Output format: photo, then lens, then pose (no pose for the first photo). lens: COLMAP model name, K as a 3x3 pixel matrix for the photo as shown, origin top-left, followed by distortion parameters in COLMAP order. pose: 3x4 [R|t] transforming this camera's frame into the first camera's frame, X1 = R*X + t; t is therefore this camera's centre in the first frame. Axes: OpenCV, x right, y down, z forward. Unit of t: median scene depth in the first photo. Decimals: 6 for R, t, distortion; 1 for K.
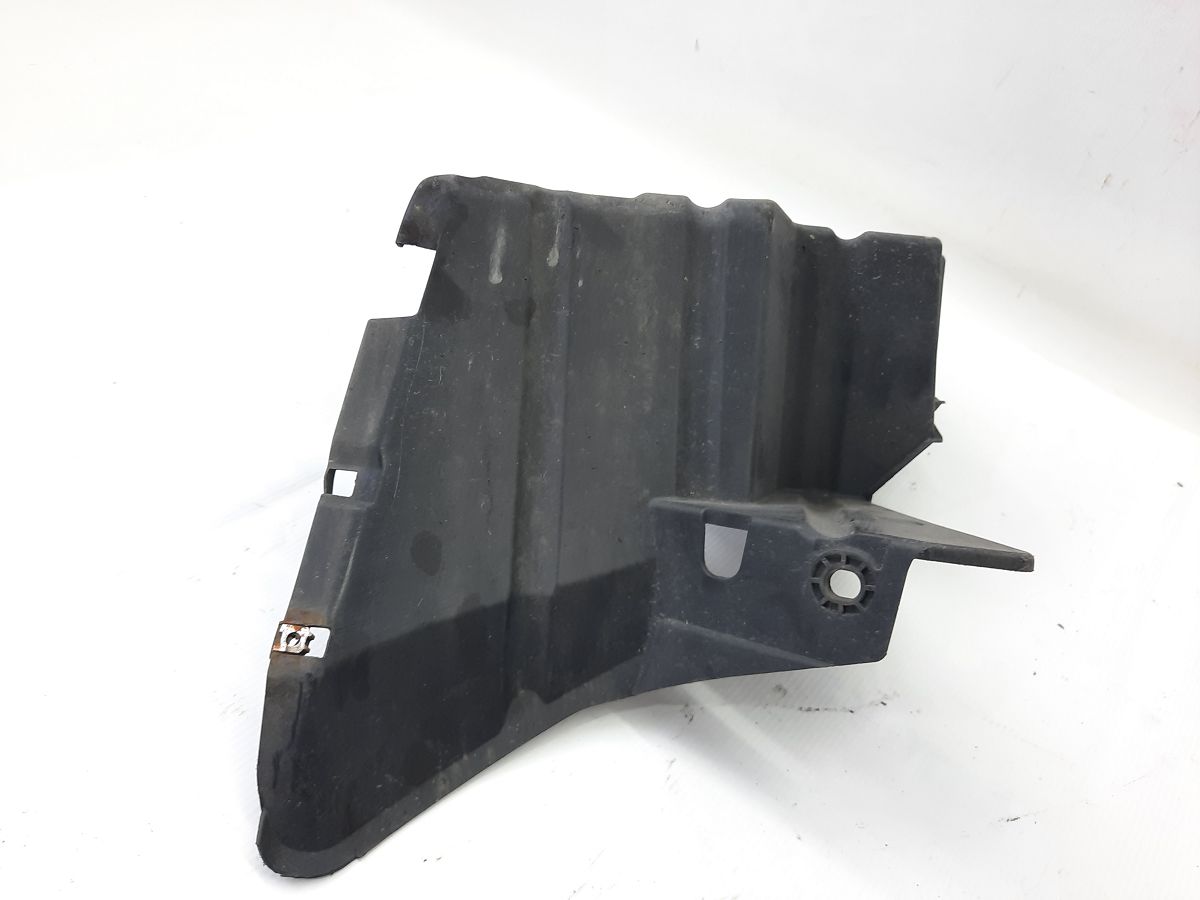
lens RADIAL K [[881.1, 0, 601.8], [0, 881.1, 475.3], [0, 0, 1]] dist [0.049537, -0.002828]
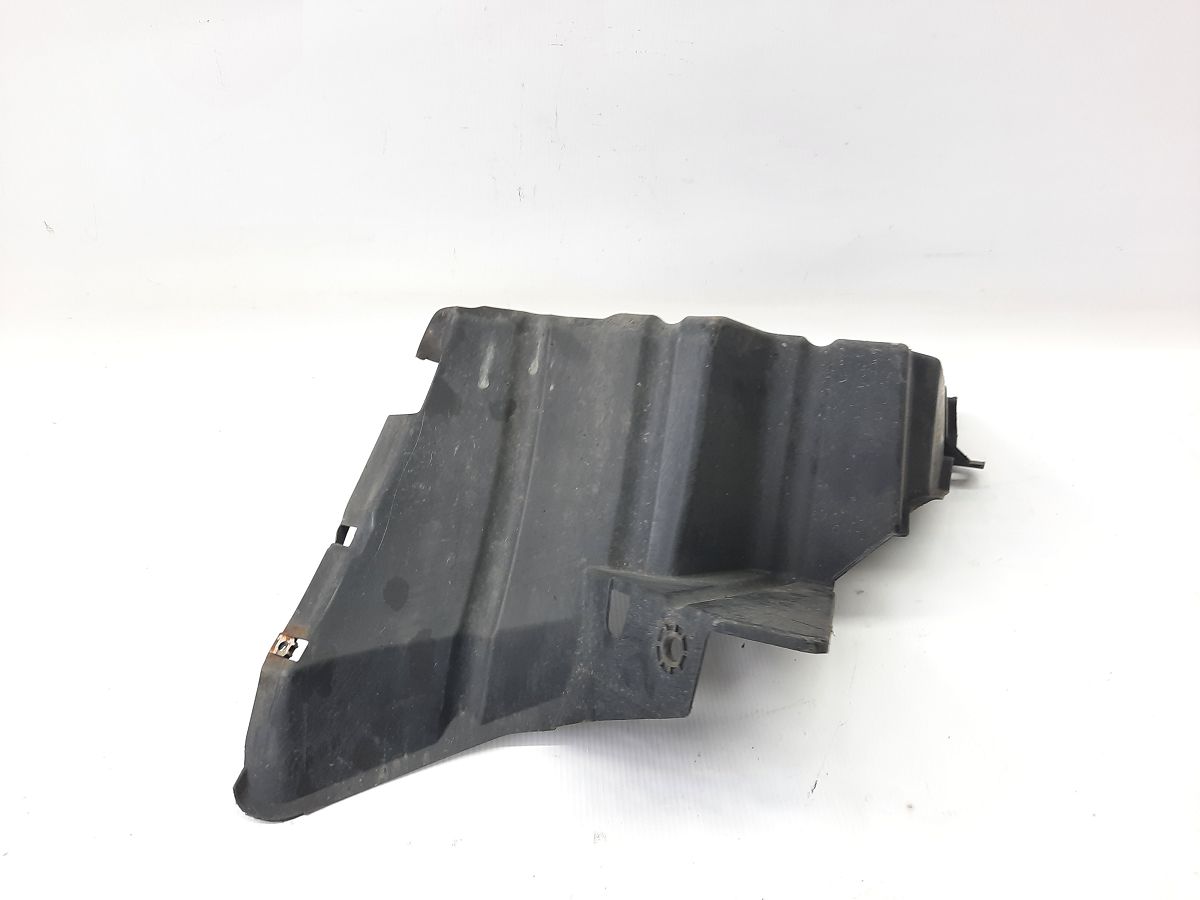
lens RADIAL K [[881.1, 0, 601.8], [0, 881.1, 475.3], [0, 0, 1]] dist [0.049537, -0.002828]
pose [[0.937938, 0.041108, -0.344358, 0.491848], [-0.067800, 0.995525, -0.065828, -0.019189], [0.340111, 0.085090, 0.936528, -0.127901]]
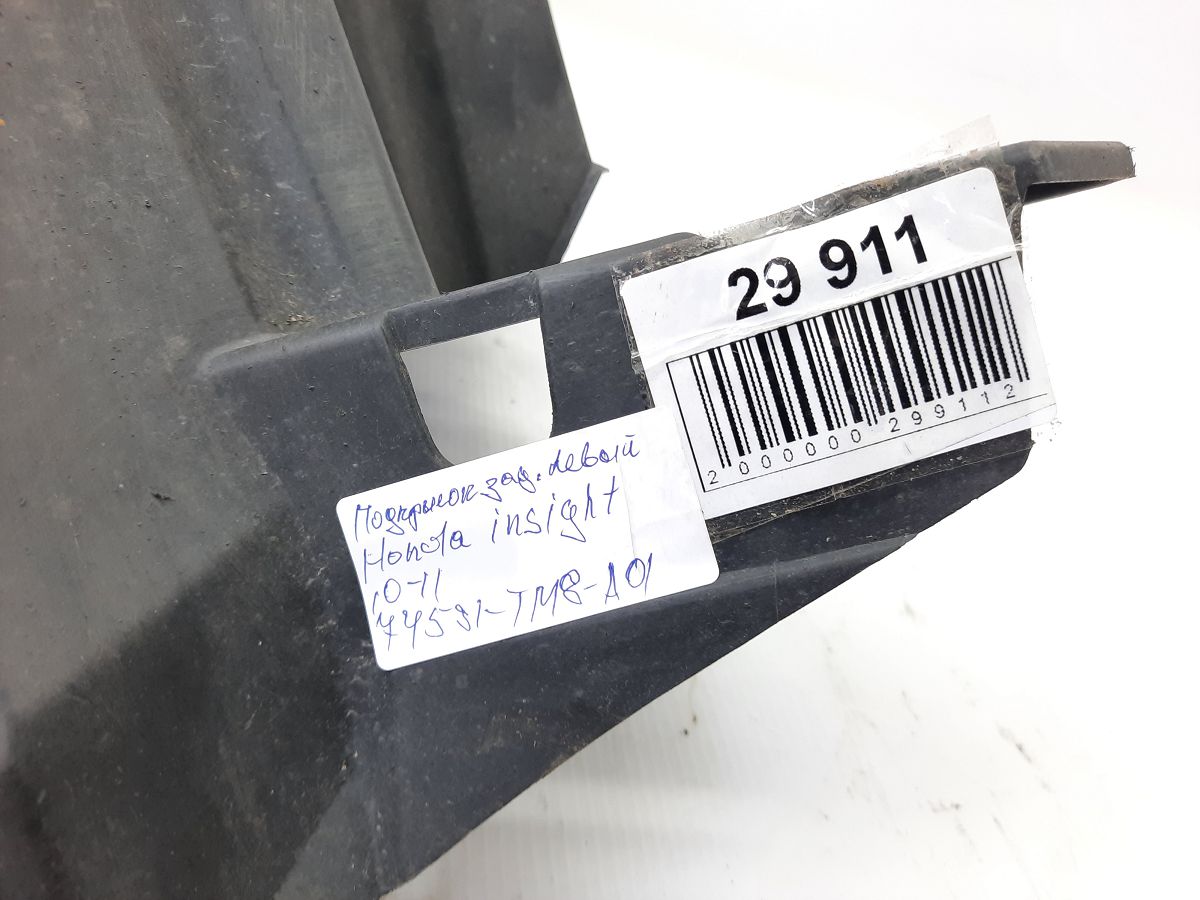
lens RADIAL K [[918.2, 0, 600.8], [0, 918.2, 447.4], [0, 0, 1]] dist [-0.003444, -0.003522]
pose [[0.743243, -0.347606, 0.571629, -0.045794], [0.341955, 0.931765, 0.121986, 0.070795], [-0.575027, 0.104806, 0.811394, 0.634717]]
